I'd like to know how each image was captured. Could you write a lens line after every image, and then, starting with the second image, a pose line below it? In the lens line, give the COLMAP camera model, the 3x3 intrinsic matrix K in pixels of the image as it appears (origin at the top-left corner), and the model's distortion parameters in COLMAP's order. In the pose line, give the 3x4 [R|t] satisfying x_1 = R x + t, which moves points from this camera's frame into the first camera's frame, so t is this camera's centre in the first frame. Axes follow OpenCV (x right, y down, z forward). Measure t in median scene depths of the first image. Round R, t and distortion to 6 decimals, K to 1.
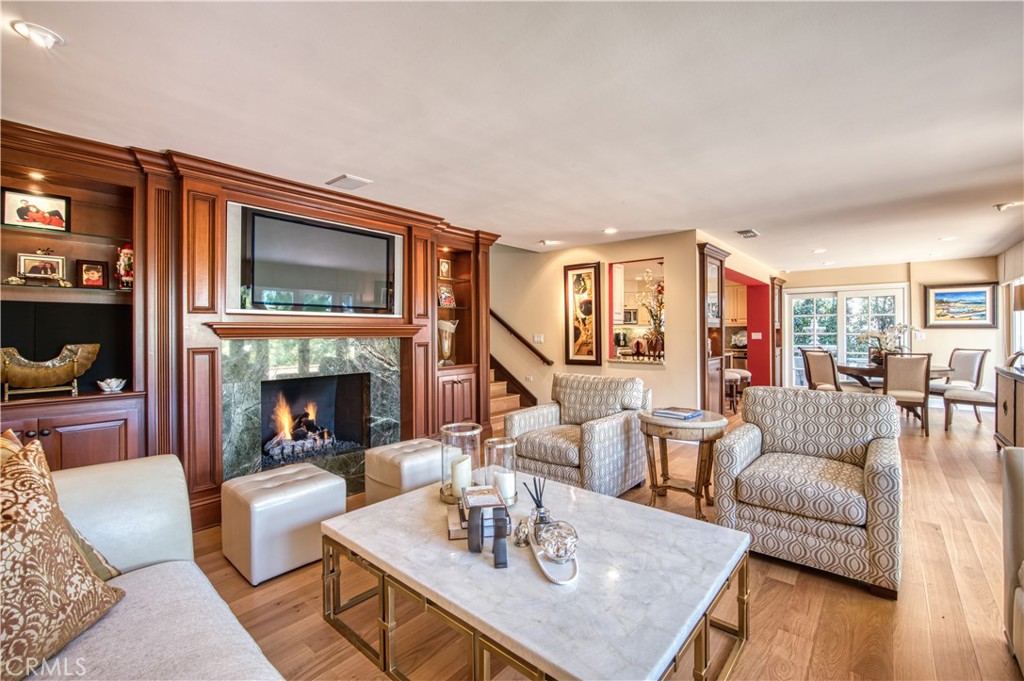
lens RADIAL K [[438.3, 0, 512.0], [0, 438.3, 340.5], [0, 0, 1]] dist [-0.000235, 0.000114]
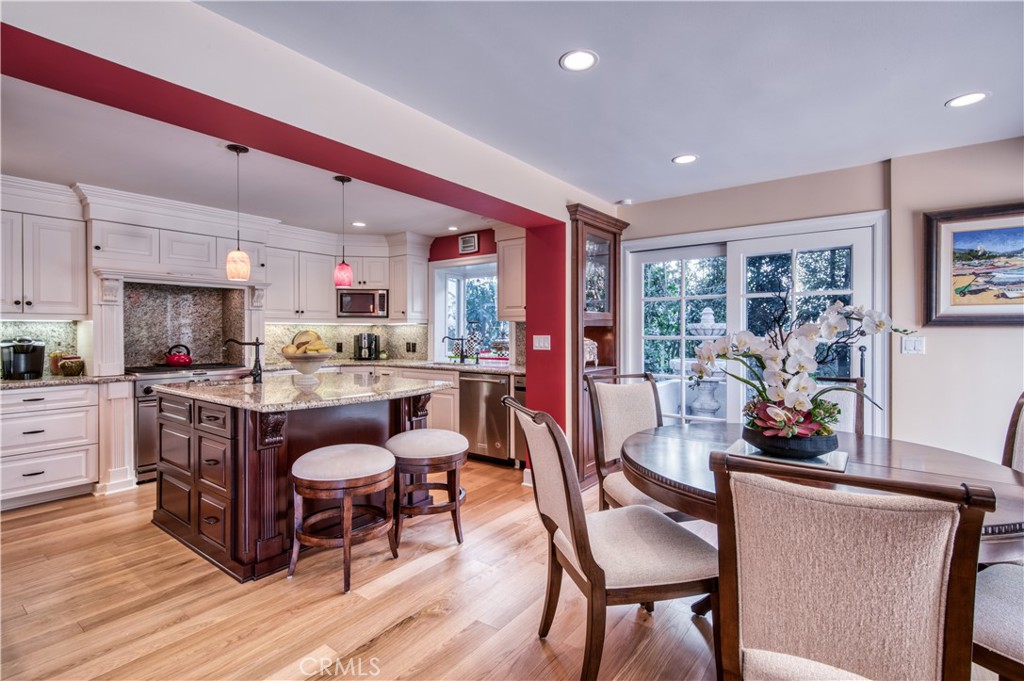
lens RADIAL K [[477.8, 0, 512.0], [0, 477.8, 340.5], [0, 0, 1]] dist [0.057865, -0.000190]
pose [[0.997836, 0.001113, 0.065743, 0.547217], [-0.001166, 0.999999, 0.000758, -0.014514], [-0.065742, -0.000833, 0.997836, 0.584467]]
